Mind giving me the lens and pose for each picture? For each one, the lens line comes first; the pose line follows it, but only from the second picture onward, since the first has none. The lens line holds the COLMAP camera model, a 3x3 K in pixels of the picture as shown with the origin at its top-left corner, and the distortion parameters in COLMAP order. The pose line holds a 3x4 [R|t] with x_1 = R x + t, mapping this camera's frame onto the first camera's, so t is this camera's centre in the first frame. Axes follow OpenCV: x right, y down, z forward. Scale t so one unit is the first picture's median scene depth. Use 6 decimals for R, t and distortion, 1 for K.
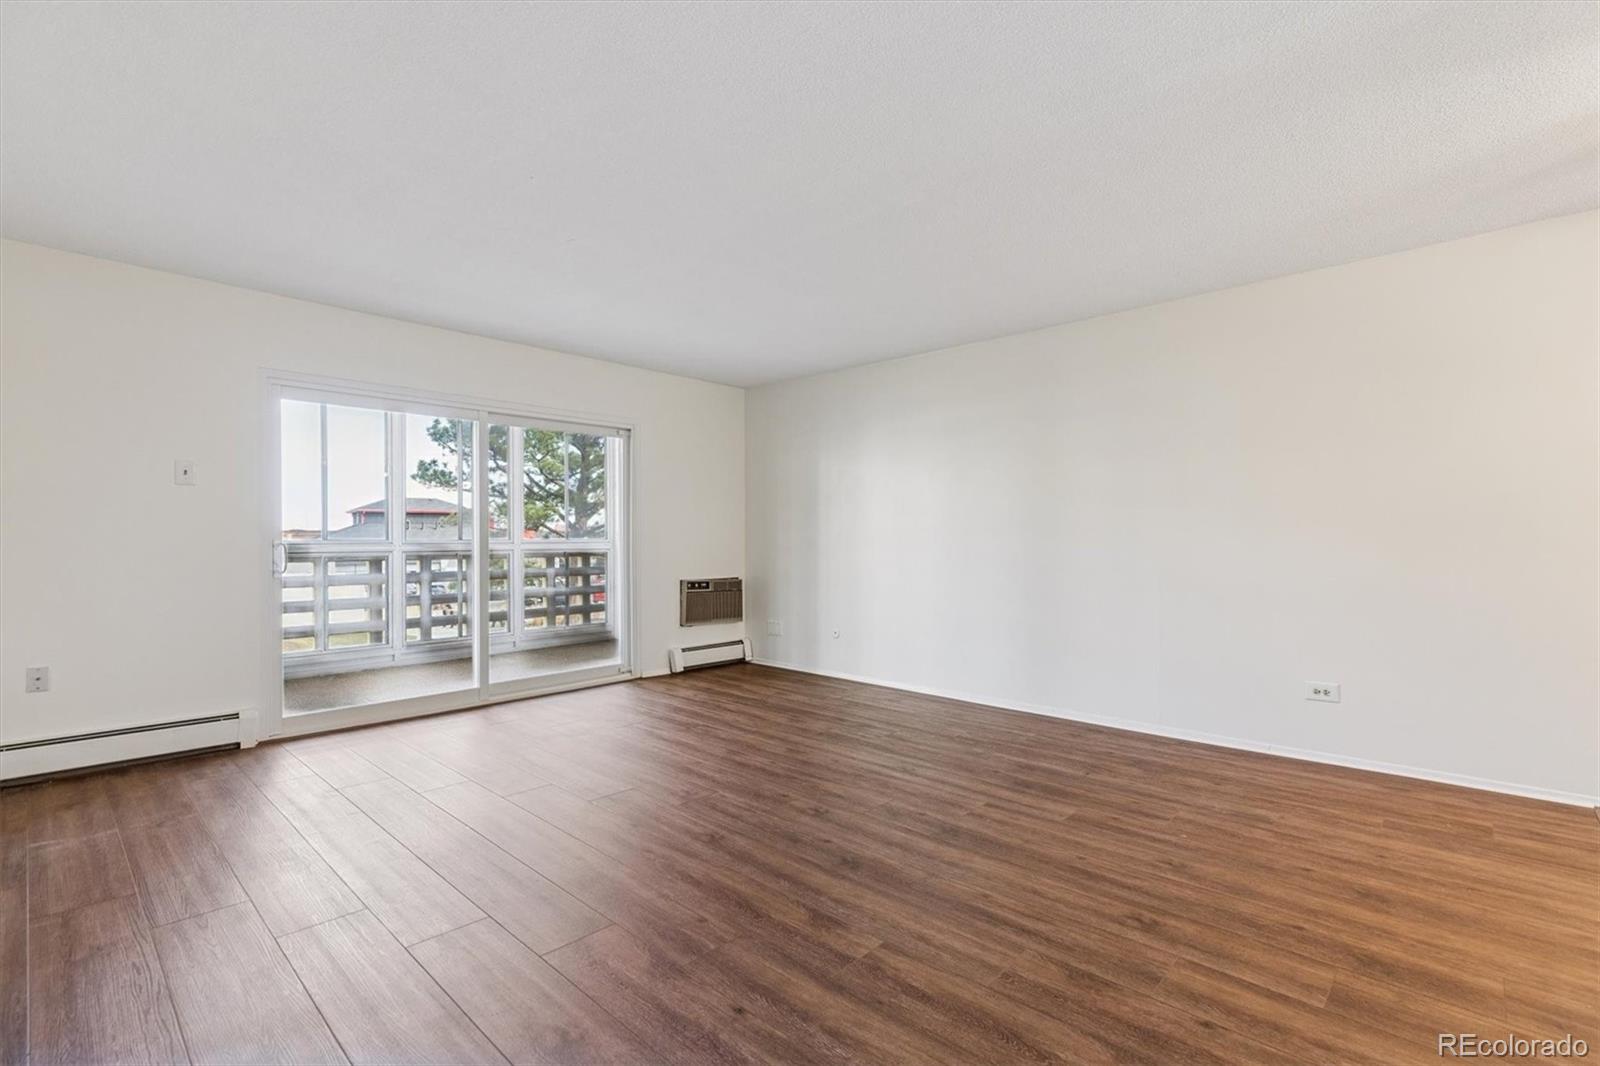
lens RADIAL K [[719.5, 0, 792.5], [0, 719.5, 532.8], [0, 0, 1]] dist [0.004532, -0.000252]
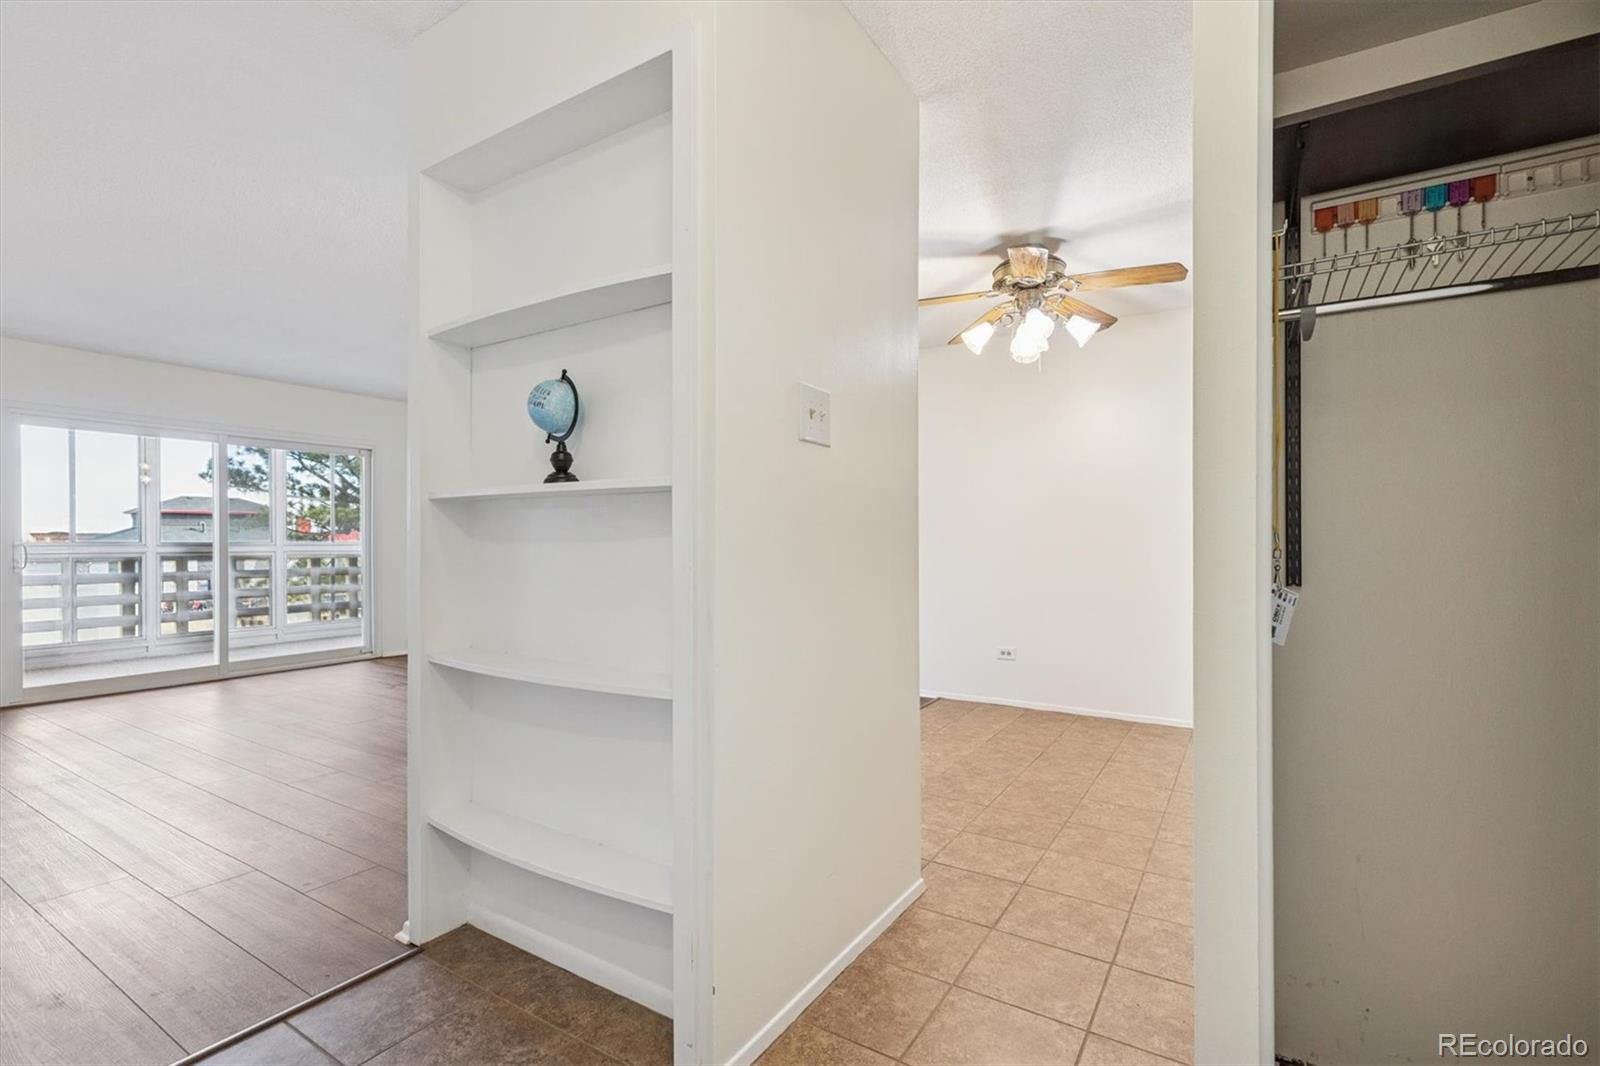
lens RADIAL K [[719.5, 0, 793.8], [0, 719.5, 542.3], [0, 0, 1]] dist [0.004532, -0.000252]
pose [[0.981709, 0.001466, 0.190384, 0.206890], [-0.002778, 0.999974, 0.006627, -0.000041], [-0.190369, -0.007035, 0.981687, -0.272199]]
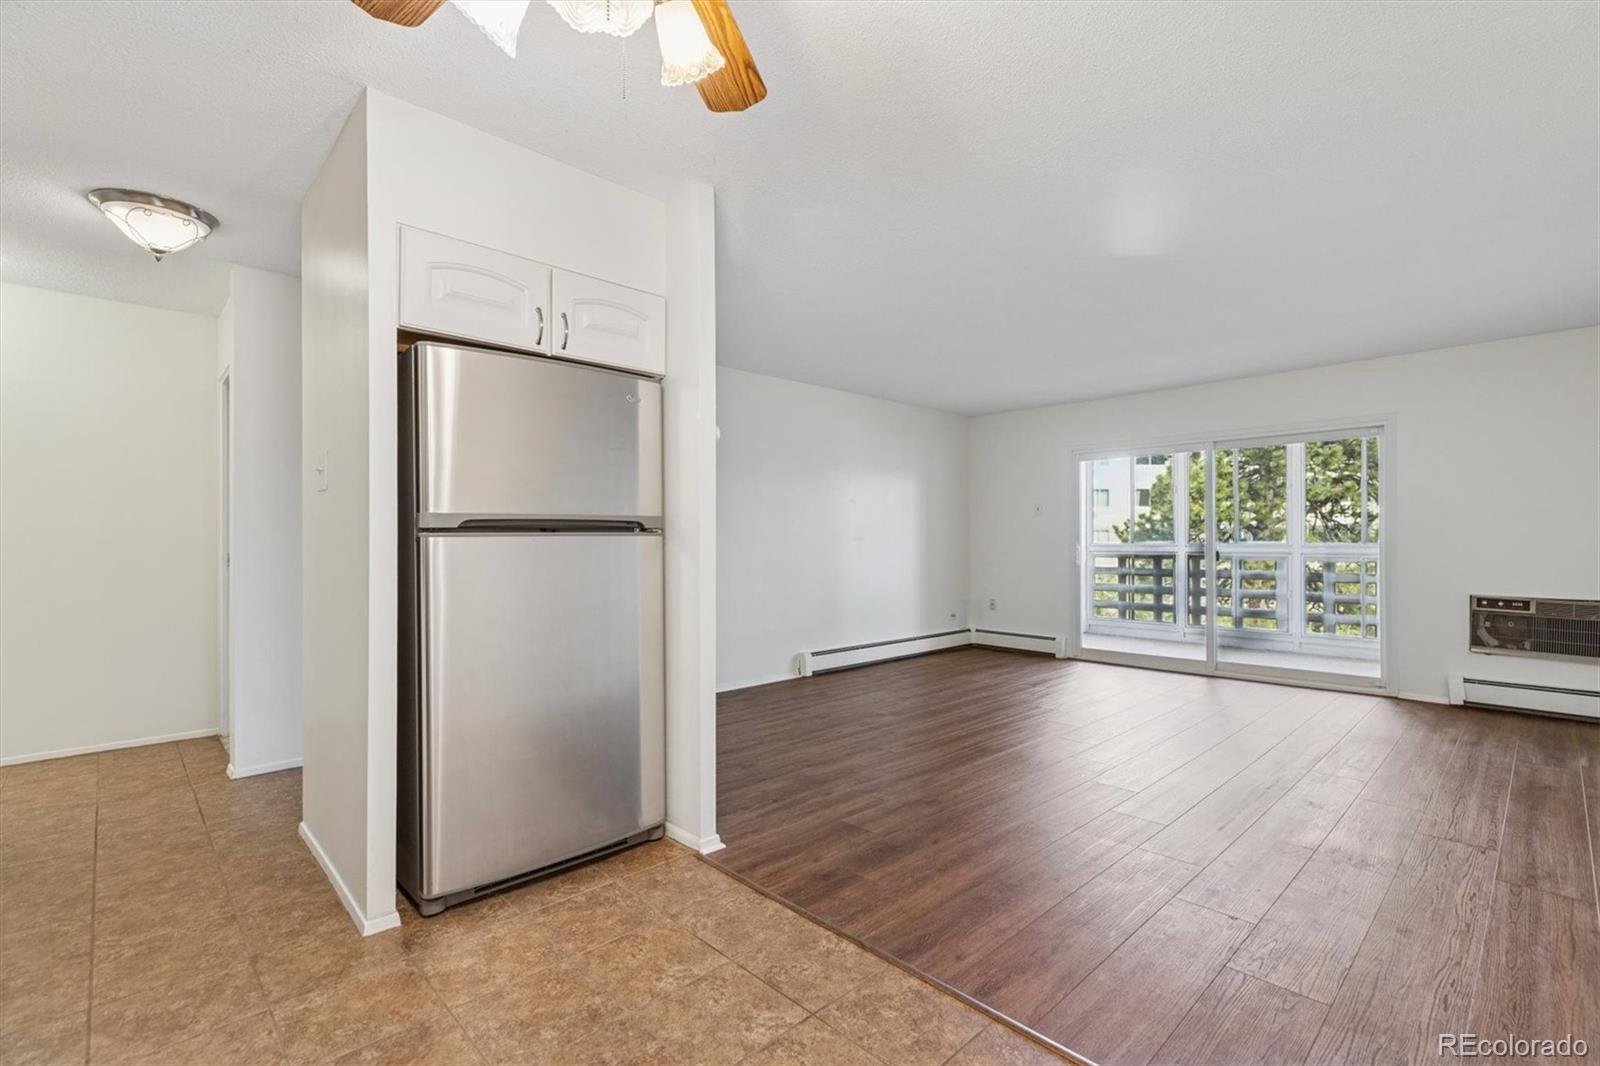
lens RADIAL K [[719.5, 0, 797.3], [0, 719.5, 529.9], [0, 0, 1]] dist [0.004532, -0.000252]
pose [[-0.038944, -0.008192, -0.999208, 0.639999], [0.007495, 0.999936, -0.008491, -0.005755], [0.999213, -0.007820, -0.038880, 0.251099]]
